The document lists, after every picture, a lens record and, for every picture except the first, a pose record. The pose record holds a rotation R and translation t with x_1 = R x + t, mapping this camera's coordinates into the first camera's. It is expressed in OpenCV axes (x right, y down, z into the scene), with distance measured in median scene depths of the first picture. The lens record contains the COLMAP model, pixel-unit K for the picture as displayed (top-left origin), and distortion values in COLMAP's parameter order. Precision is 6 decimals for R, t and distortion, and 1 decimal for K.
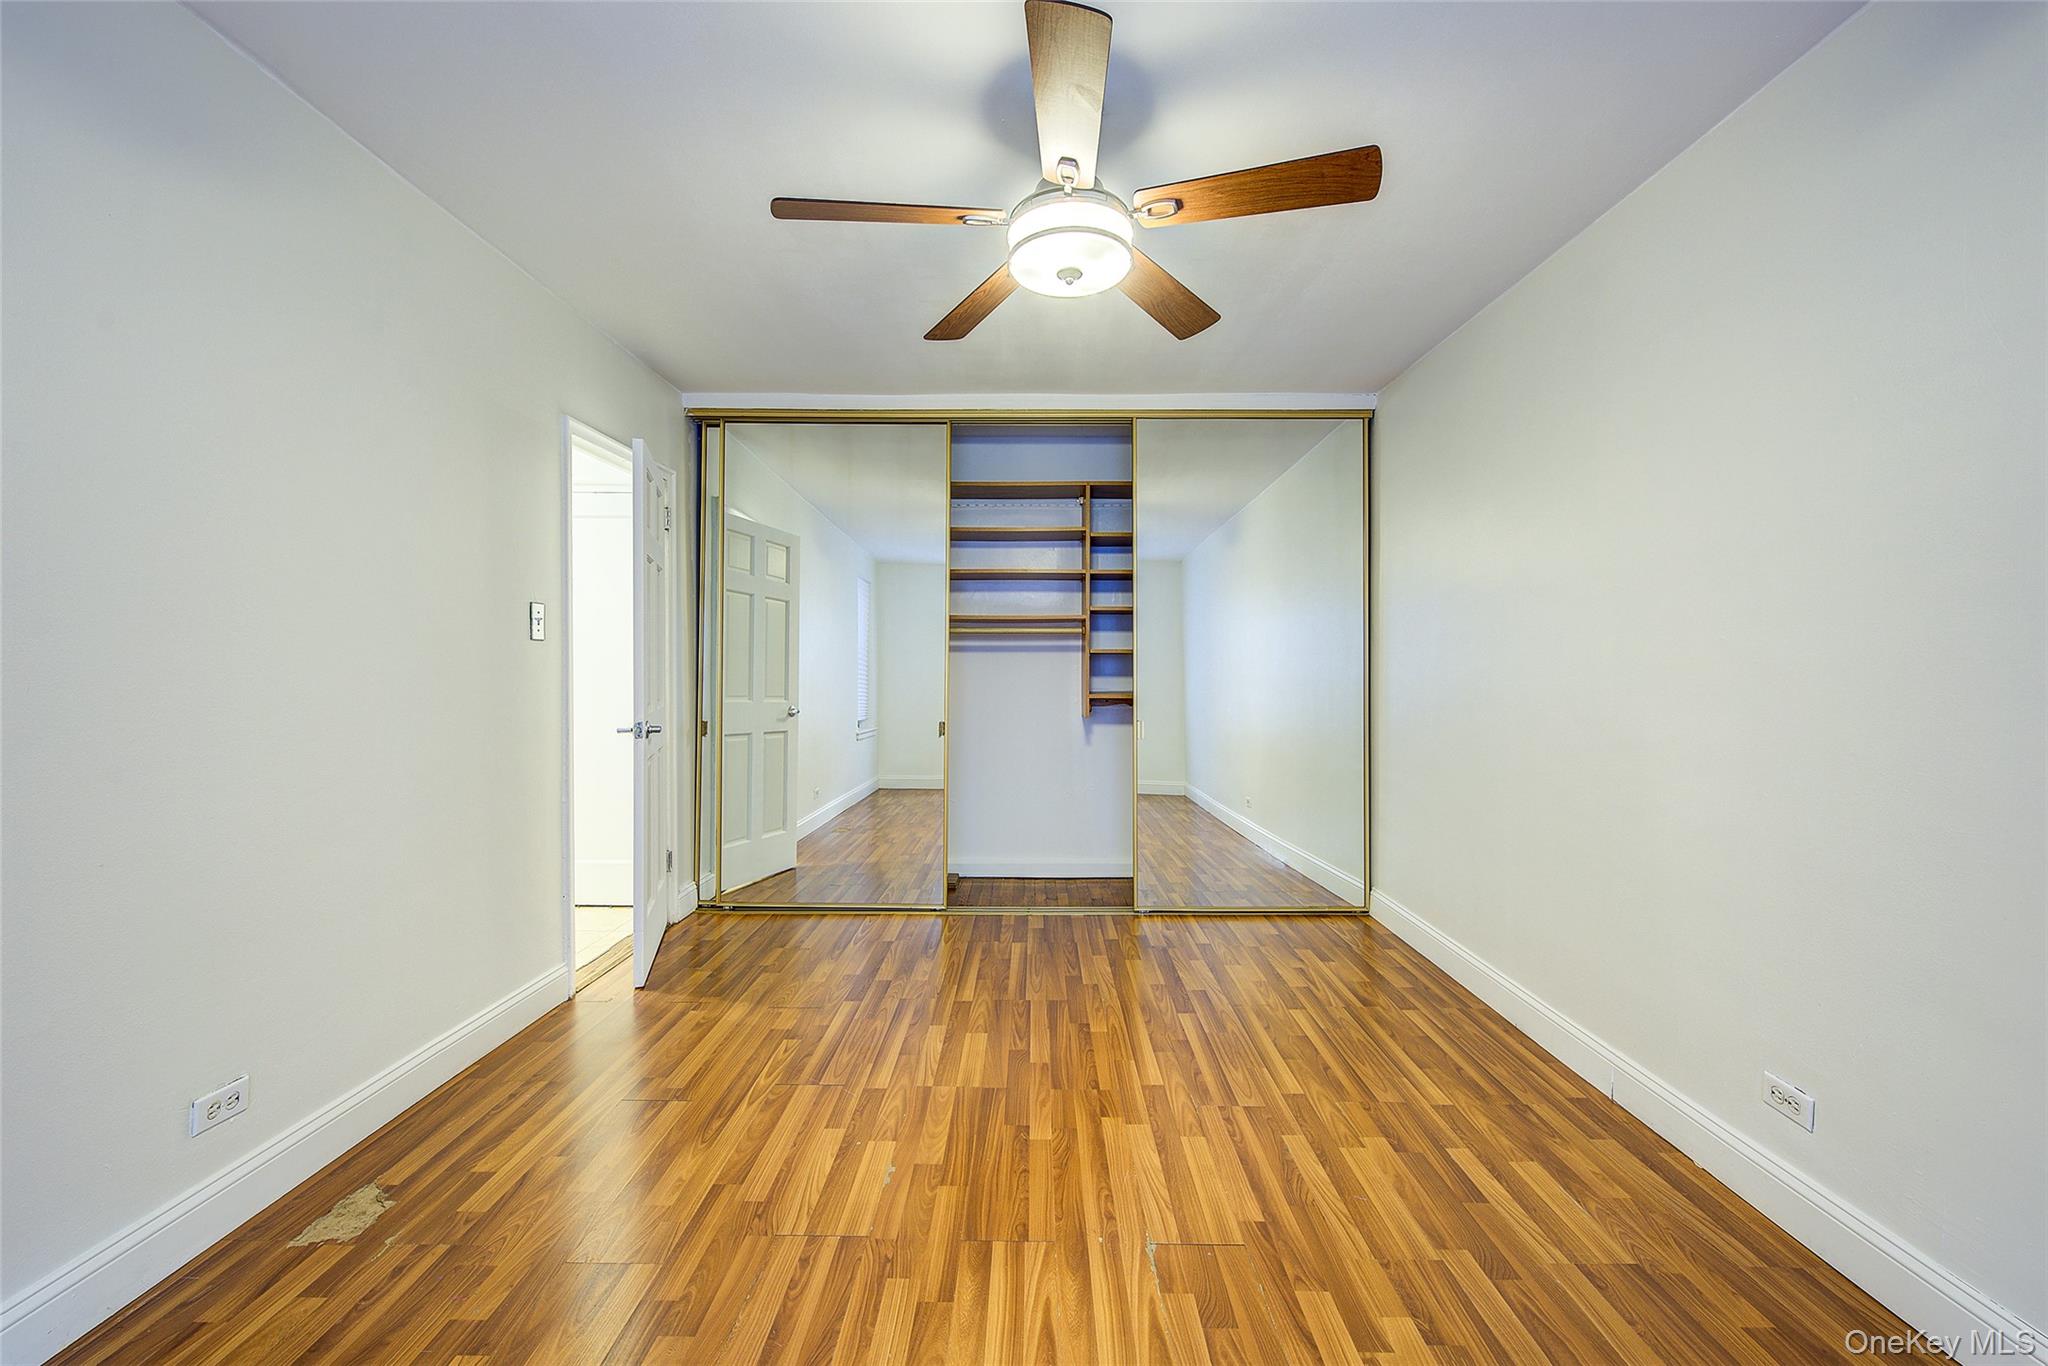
lens RADIAL K [[809.4, 0, 1028.9], [0, 809.4, 668.7], [0, 0, 1]] dist [0.003074, -0.004028]
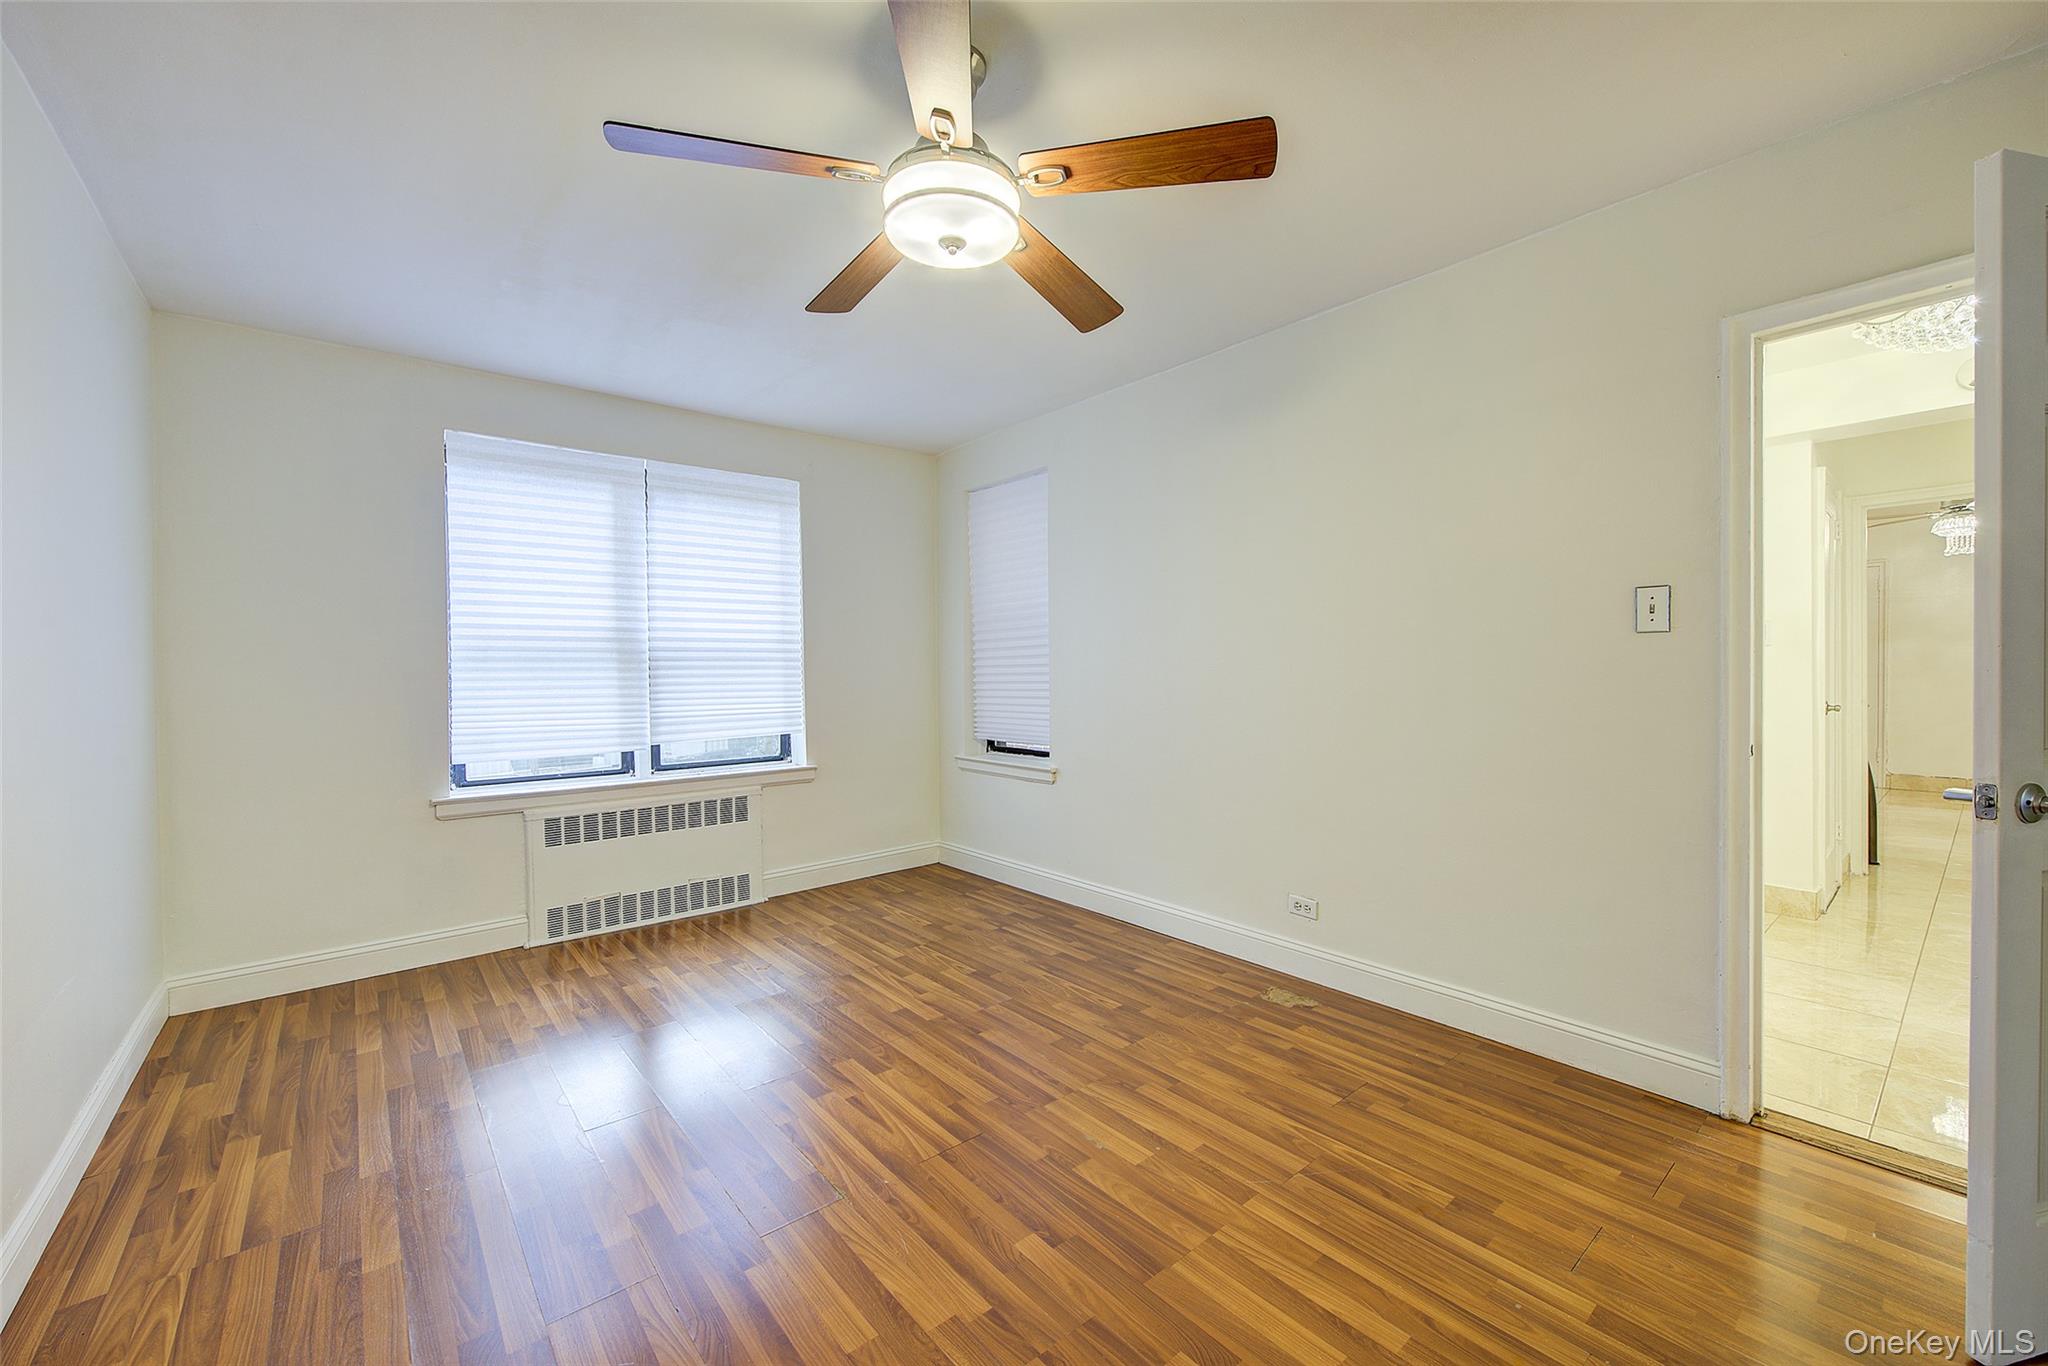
lens RADIAL K [[809.4, 0, 1028.9], [0, 809.4, 668.7], [0, 0, 1]] dist [0.003074, -0.004028]
pose [[-0.761302, 0.003921, -0.648386, 0.565659], [0.006532, 0.999977, -0.001624, -0.002883], [0.648365, -0.005472, -0.761310, 1.695078]]
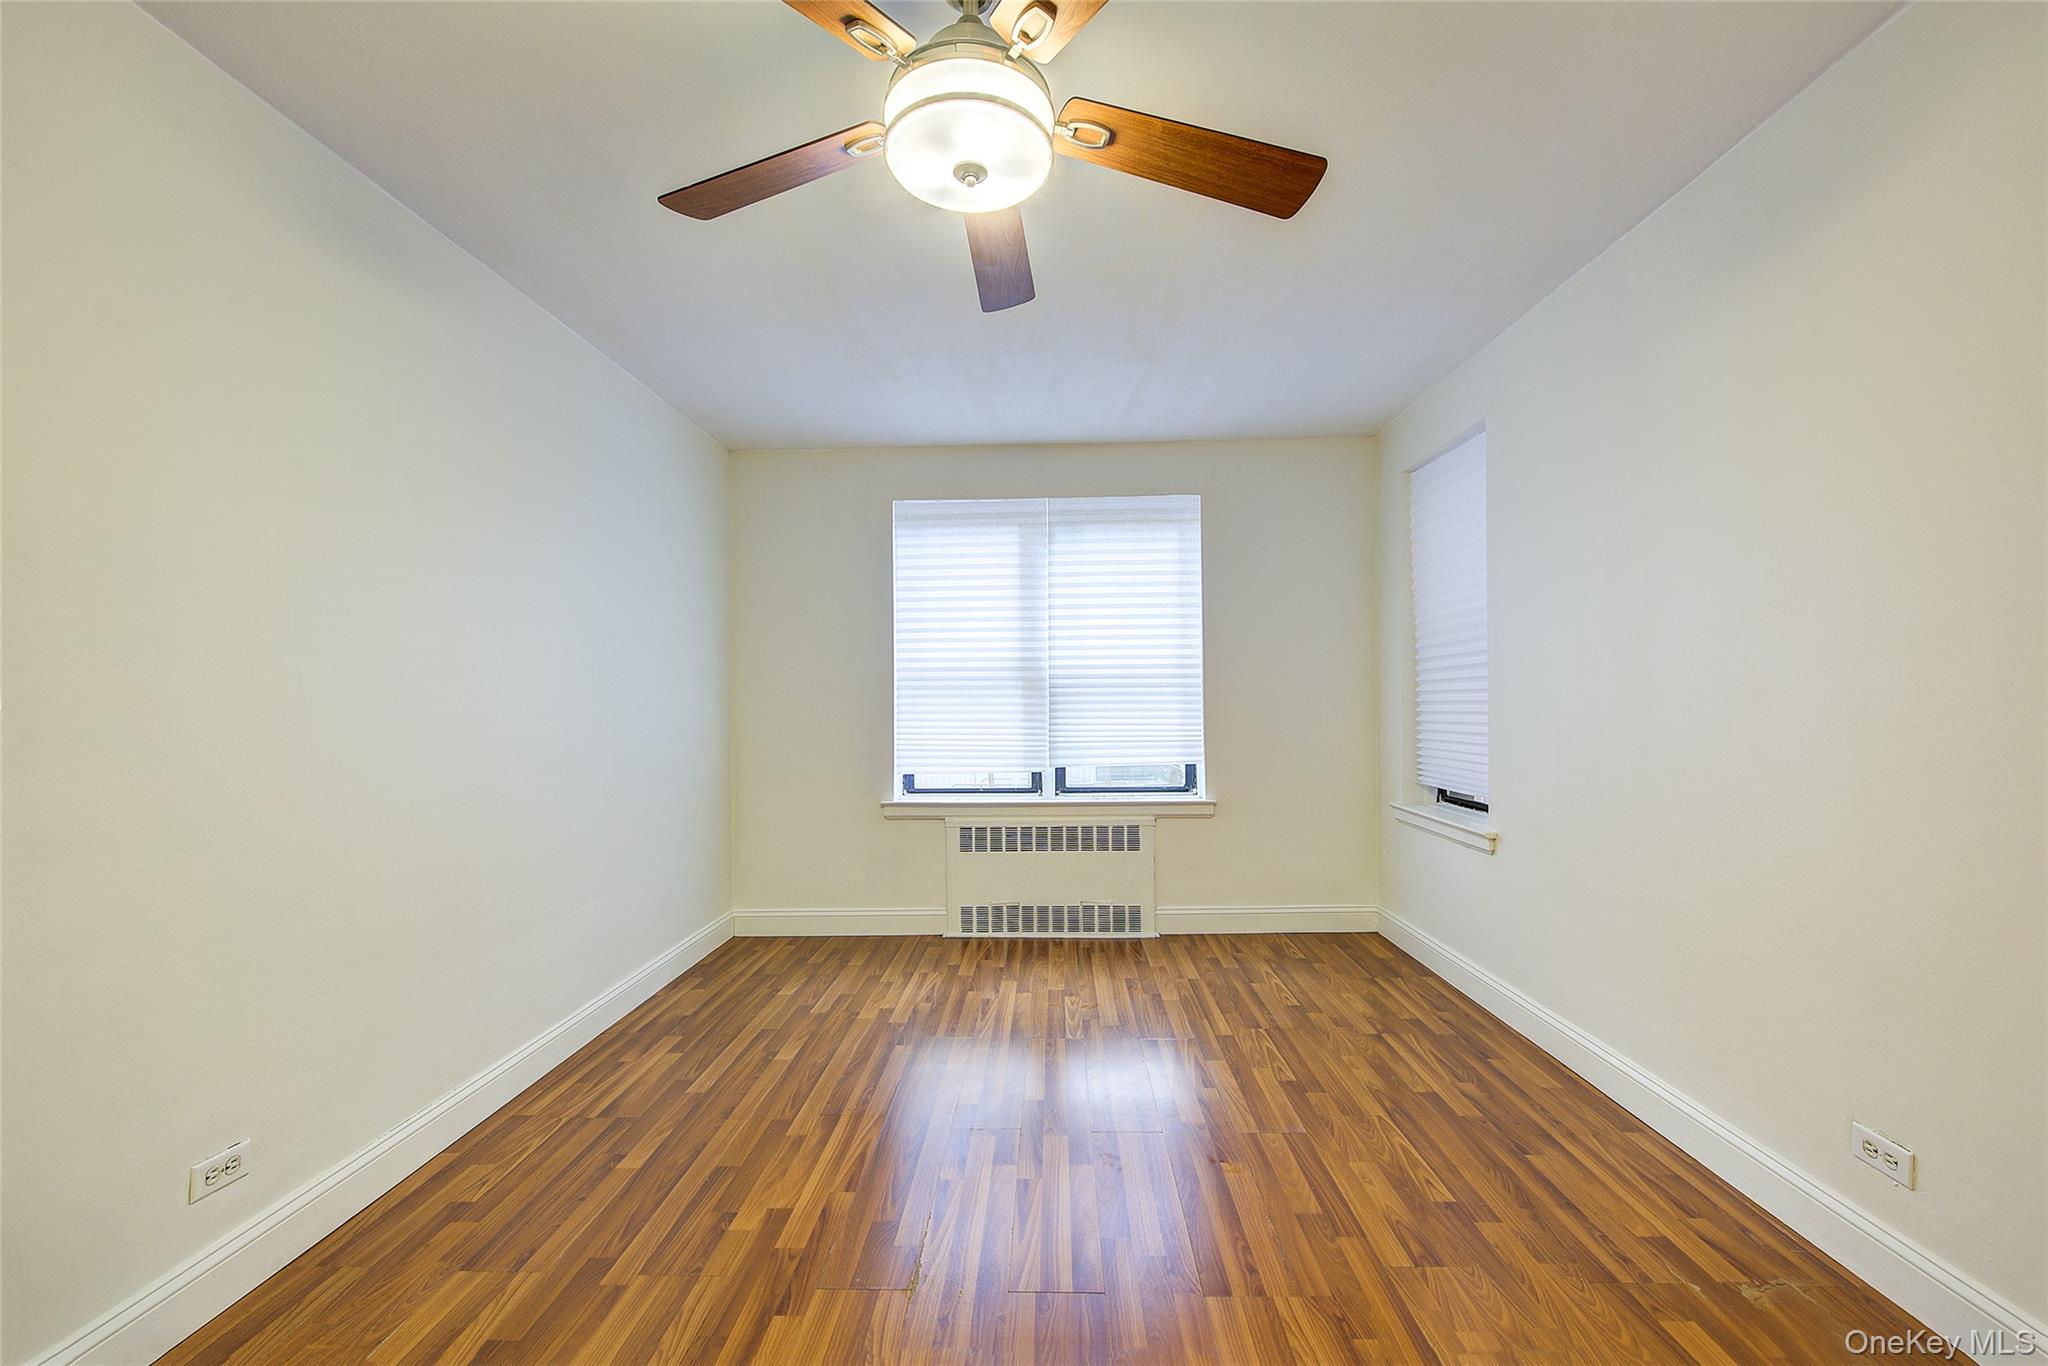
lens RADIAL K [[810.2, 0, 1028.3], [0, 810.2, 688.7], [0, 0, 1]] dist [0.006030, -0.005086]
pose [[-0.999672, 0.005641, 0.024969, -0.016223], [0.005325, 0.999905, -0.012712, -0.002672], [-0.025038, -0.012575, -0.999607, 1.682750]]
